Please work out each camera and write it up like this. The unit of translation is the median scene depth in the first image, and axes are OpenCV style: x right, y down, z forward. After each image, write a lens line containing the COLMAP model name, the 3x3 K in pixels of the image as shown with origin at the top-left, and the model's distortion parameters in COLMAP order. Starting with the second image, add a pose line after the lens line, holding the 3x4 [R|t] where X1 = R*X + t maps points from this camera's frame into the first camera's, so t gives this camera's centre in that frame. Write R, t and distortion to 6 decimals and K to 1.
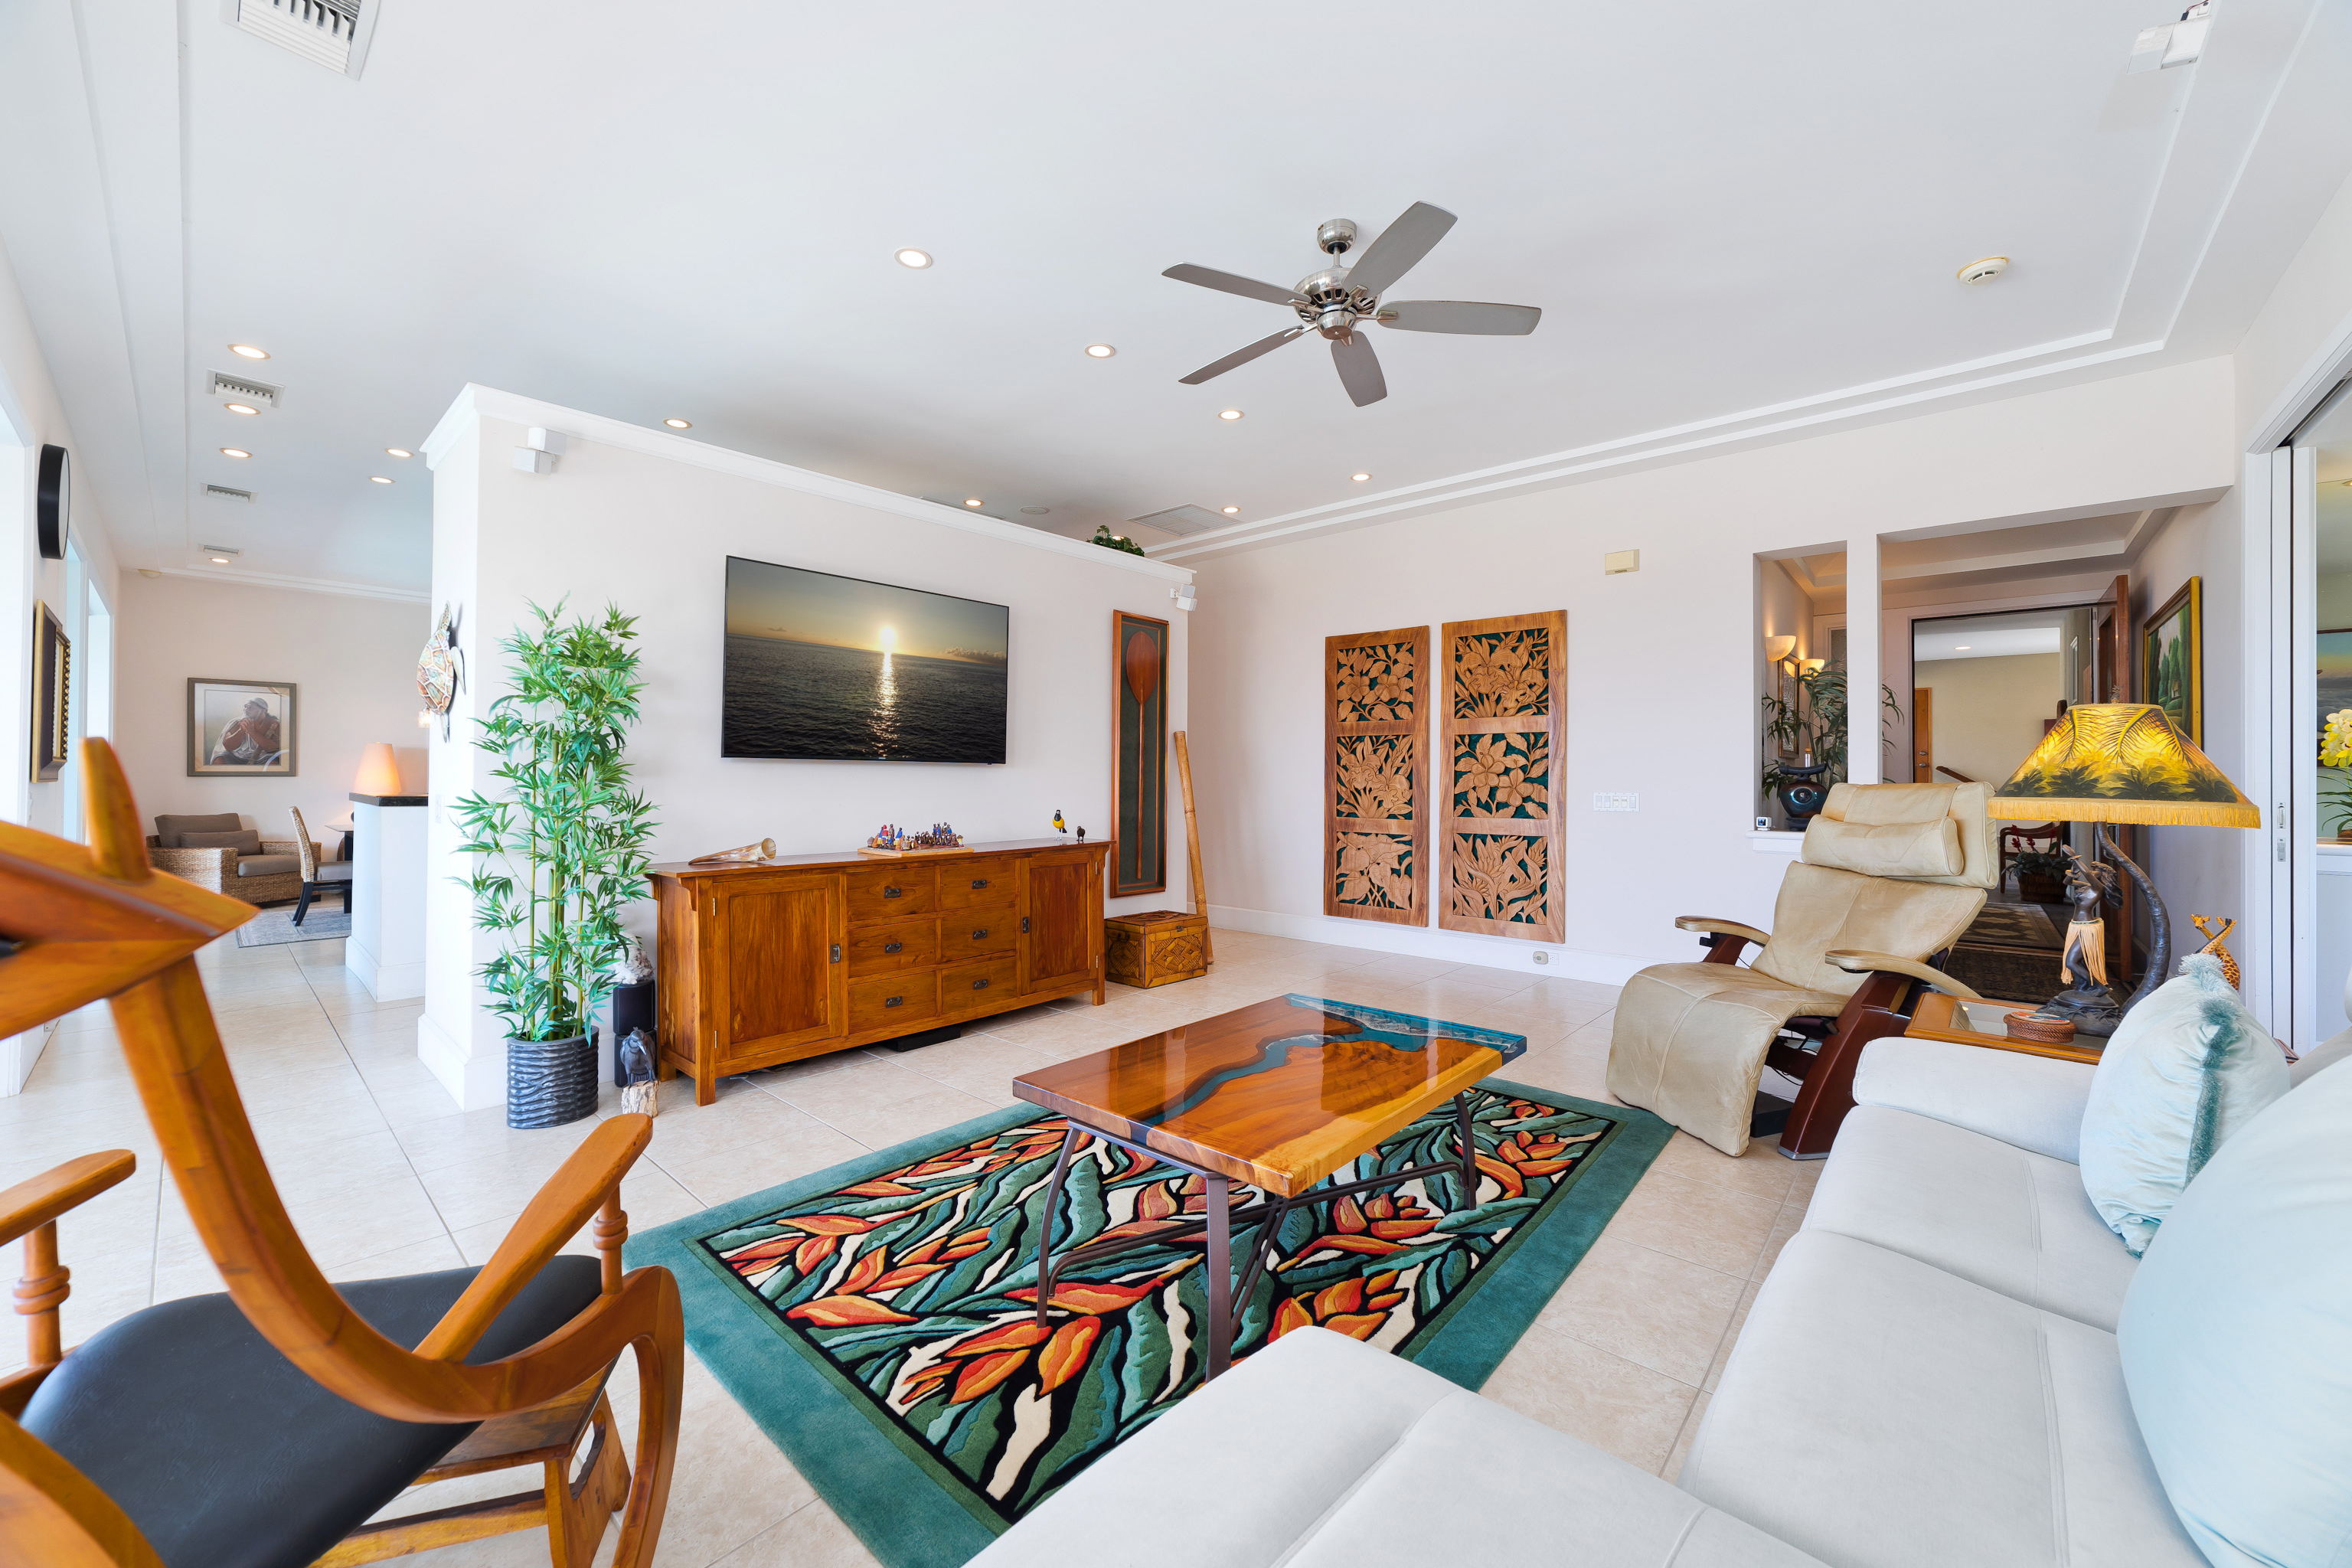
lens RADIAL K [[882.4, 0, 1180.7], [0, 882.4, 777.4], [0, 0, 1]] dist [0.001522, 0.000326]
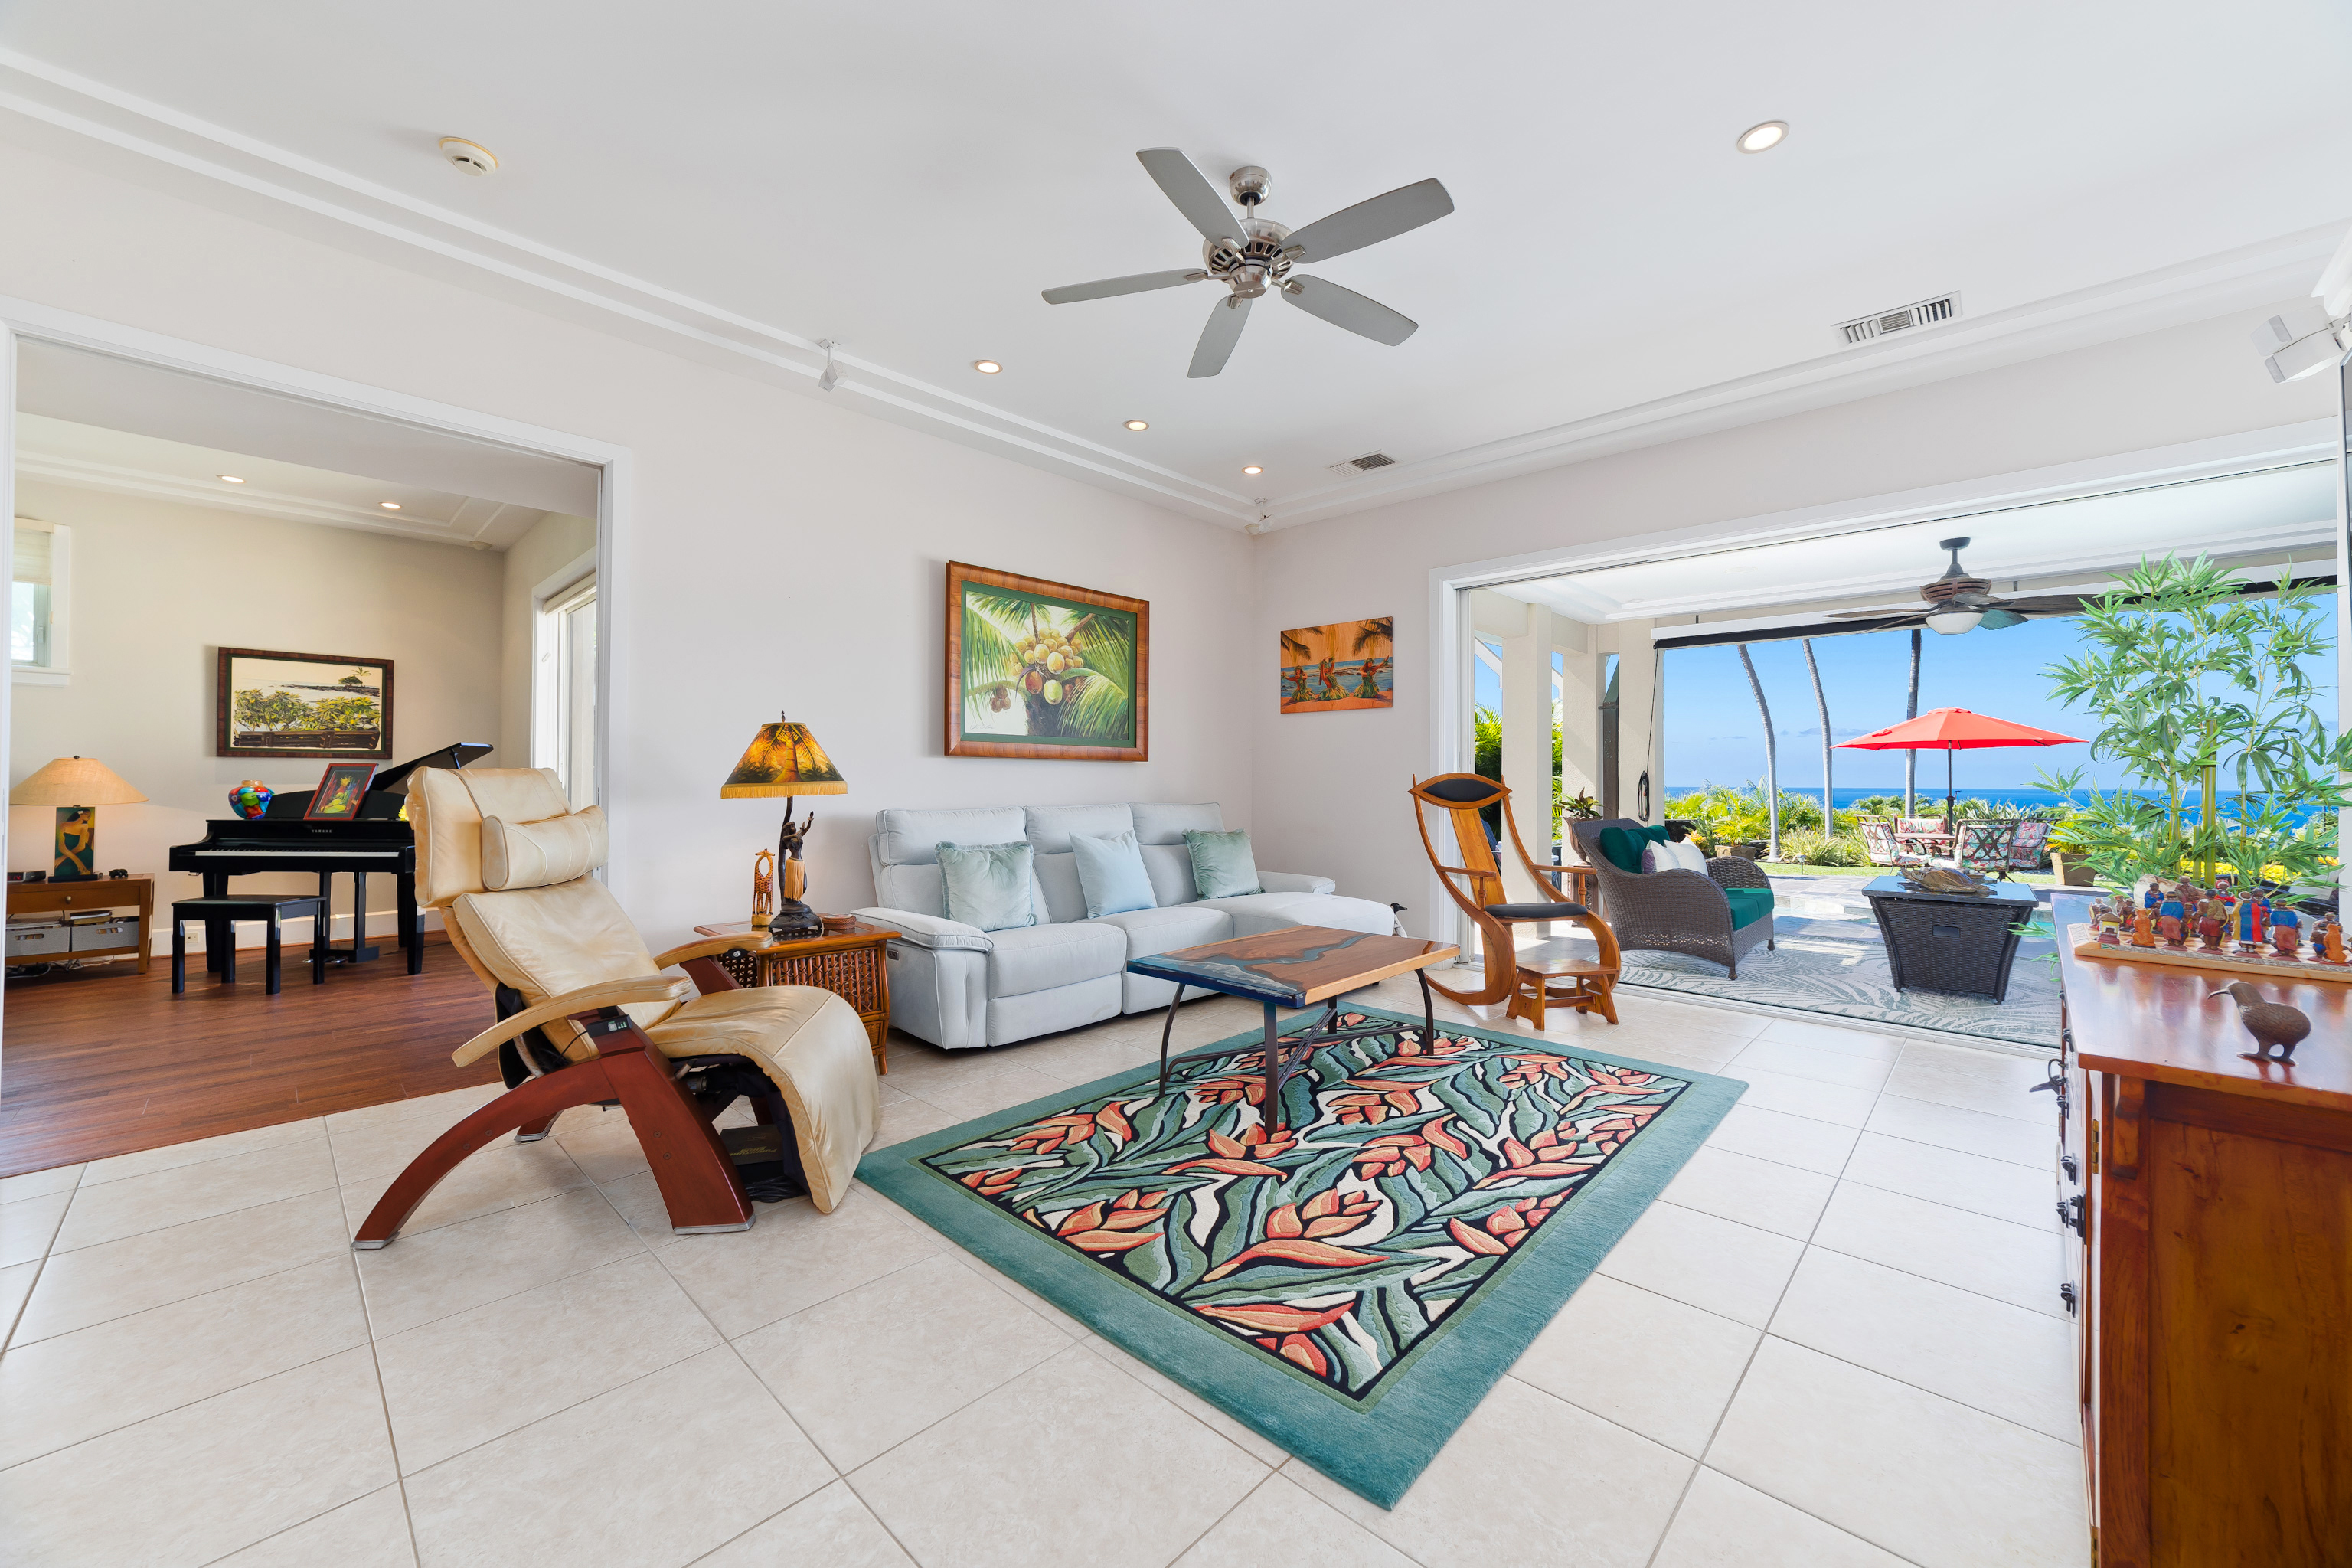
lens RADIAL K [[882.4, 0, 1184.0], [0, 882.4, 767.6], [0, 0, 1]] dist [0.001522, 0.000326]
pose [[-0.999461, -0.010102, 0.031243, 0.258102], [-0.010673, 0.999778, -0.018188, 0.019351], [-0.031052, -0.018512, -0.999346, 2.323472]]
